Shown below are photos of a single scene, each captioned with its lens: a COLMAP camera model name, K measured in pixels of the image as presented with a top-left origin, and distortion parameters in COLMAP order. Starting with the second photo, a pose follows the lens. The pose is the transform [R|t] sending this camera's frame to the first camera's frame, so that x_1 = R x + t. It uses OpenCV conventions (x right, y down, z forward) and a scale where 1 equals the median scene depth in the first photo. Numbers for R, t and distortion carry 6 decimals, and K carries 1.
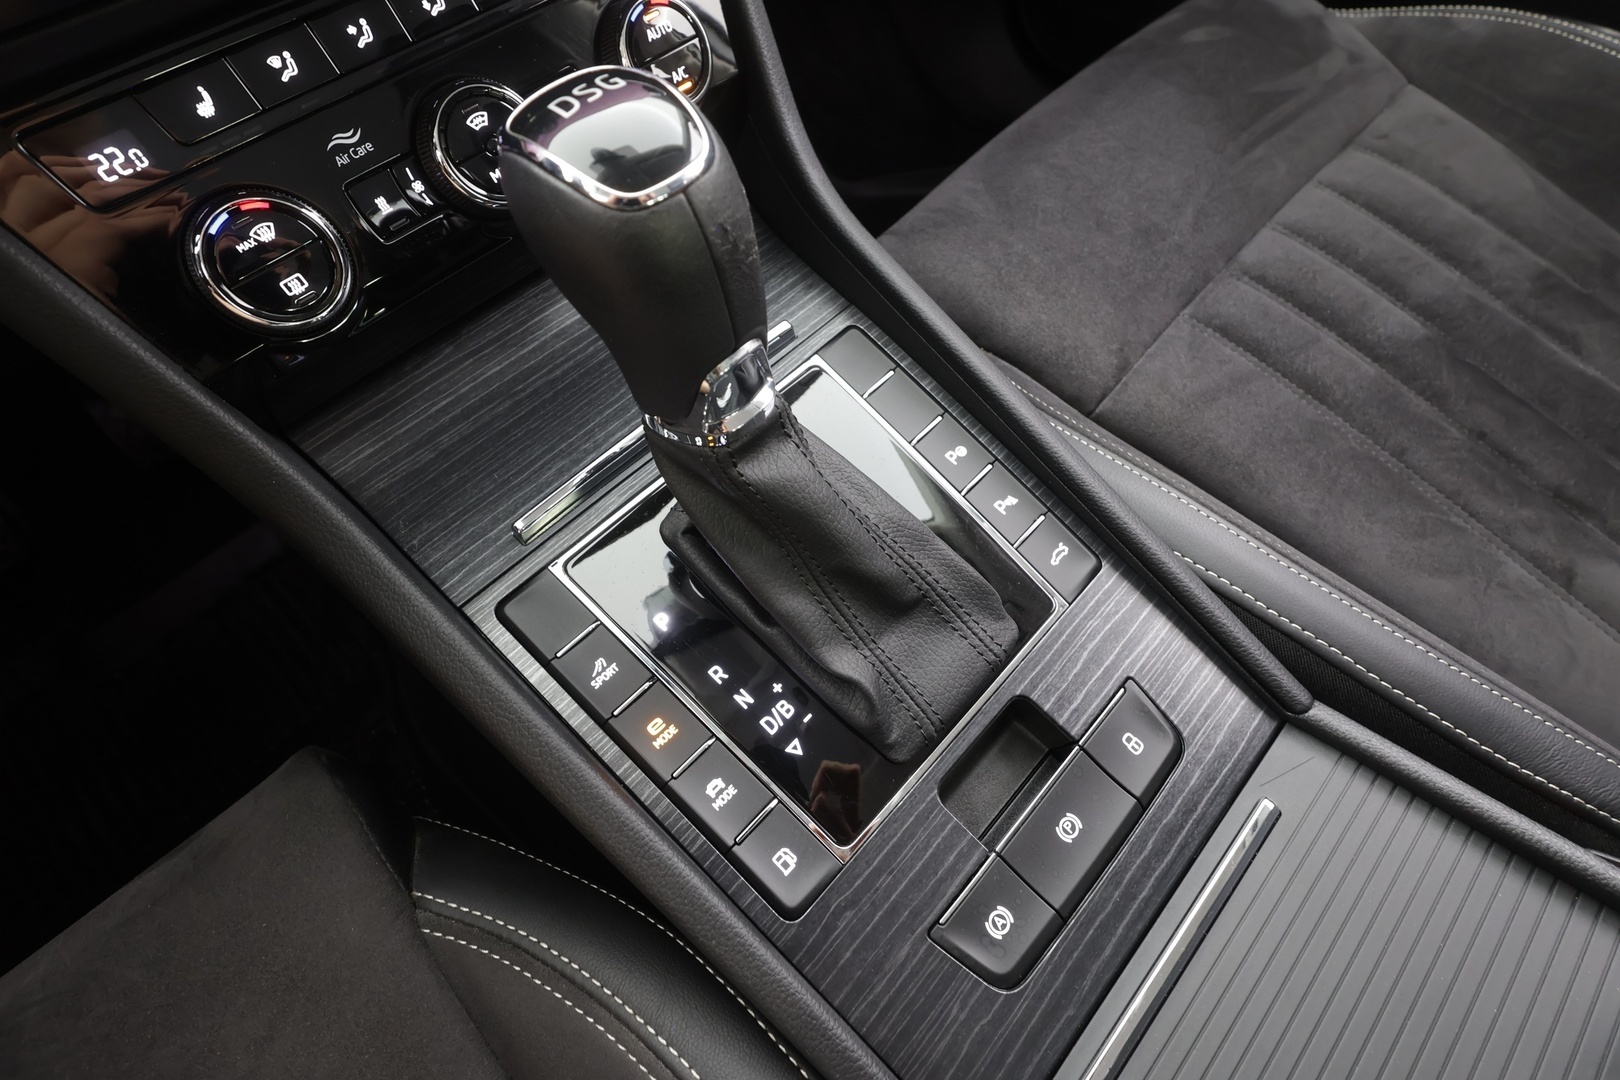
lens RADIAL K [[758.1, 0, 819.6], [0, 758.1, 545.2], [0, 0, 1]] dist [0.005495, -0.000857]
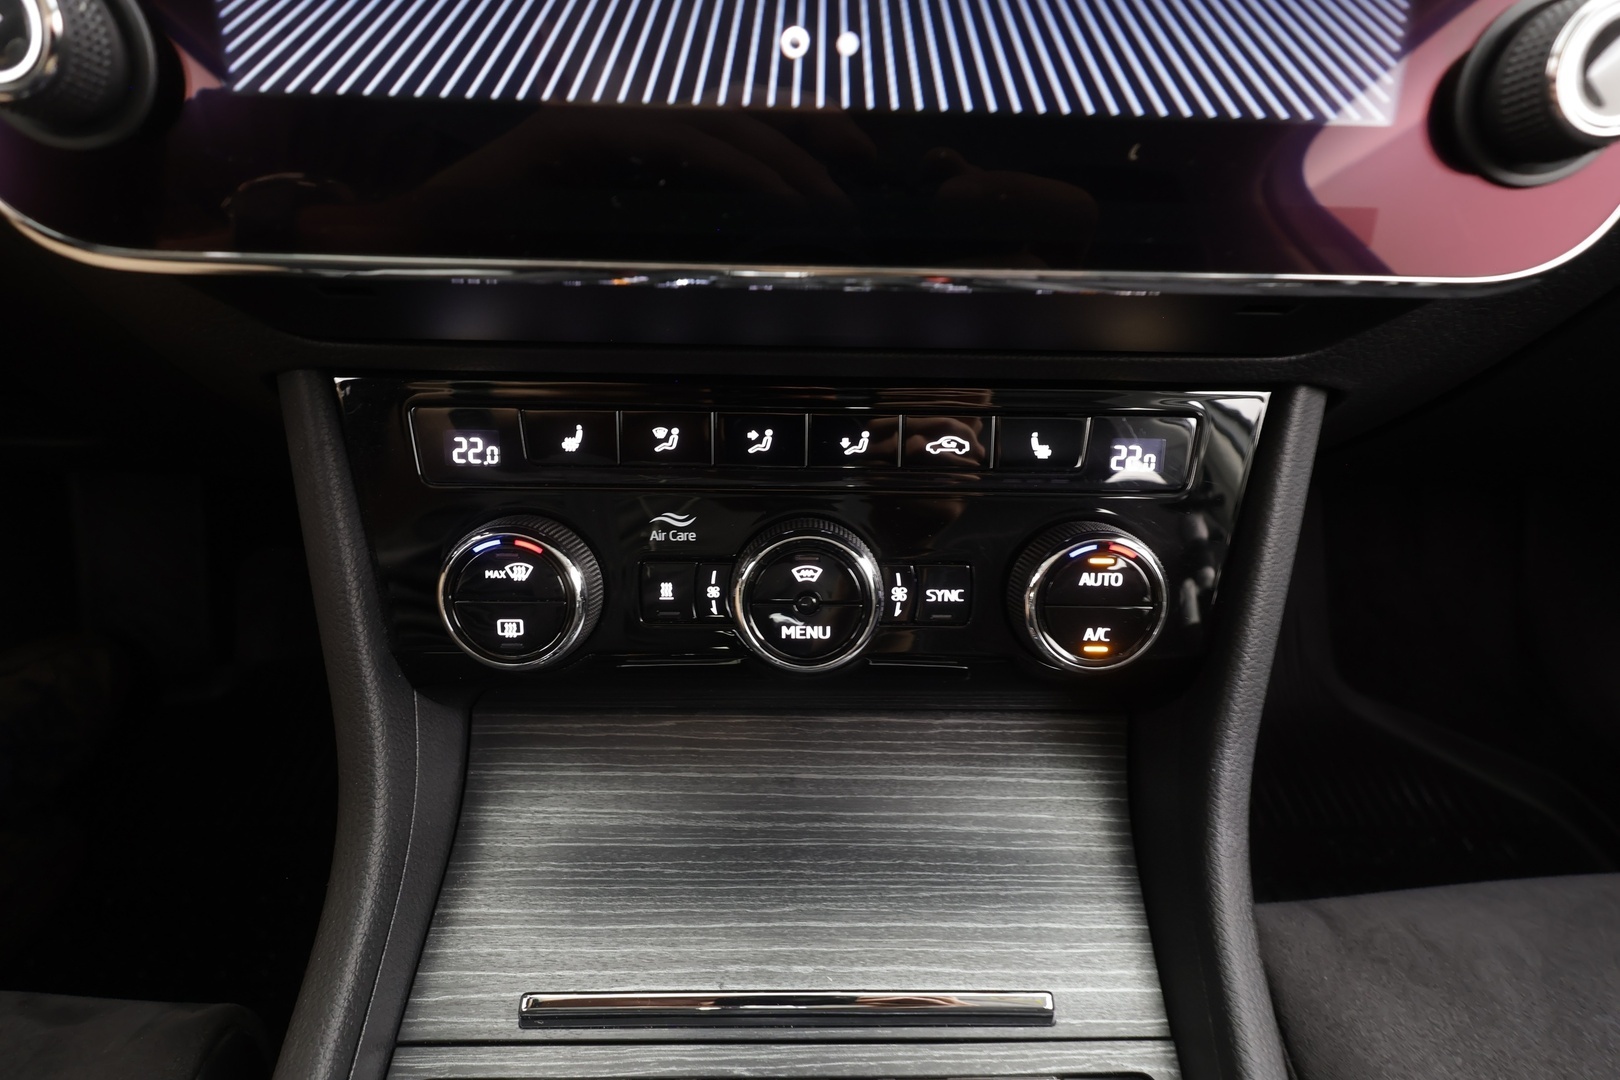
lens RADIAL K [[758.1, 0, 819.3], [0, 758.1, 540.4], [0, 0, 1]] dist [0.005495, -0.000857]
pose [[0.696983, 0.488811, -0.524670, -0.038609], [-0.638130, 0.756560, -0.142853, -0.436745], [0.327116, 0.434374, 0.839234, 0.296767]]
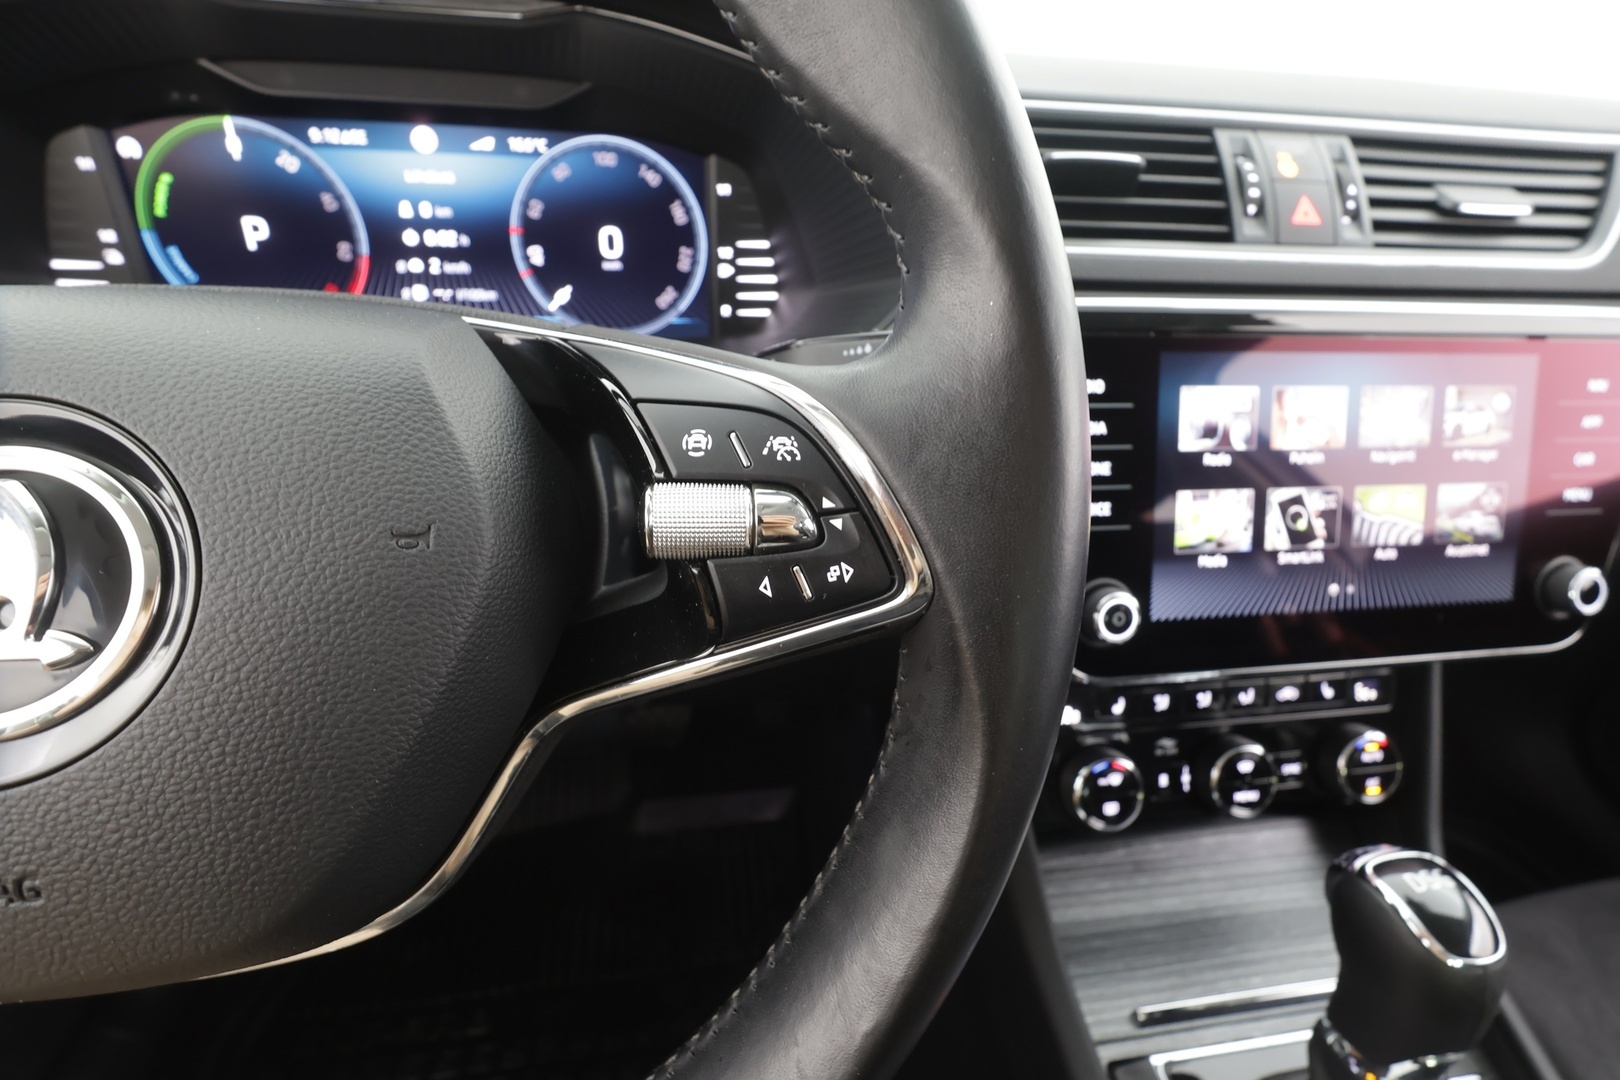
lens RADIAL K [[758.1, 0, 807.7], [0, 758.1, 525.1], [0, 0, 1]] dist [0.005495, -0.000857]
pose [[0.789592, 0.370967, -0.488802, -0.532588], [-0.561354, 0.758407, -0.331211, 0.094774], [0.247843, 0.535913, 0.807076, -0.721706]]
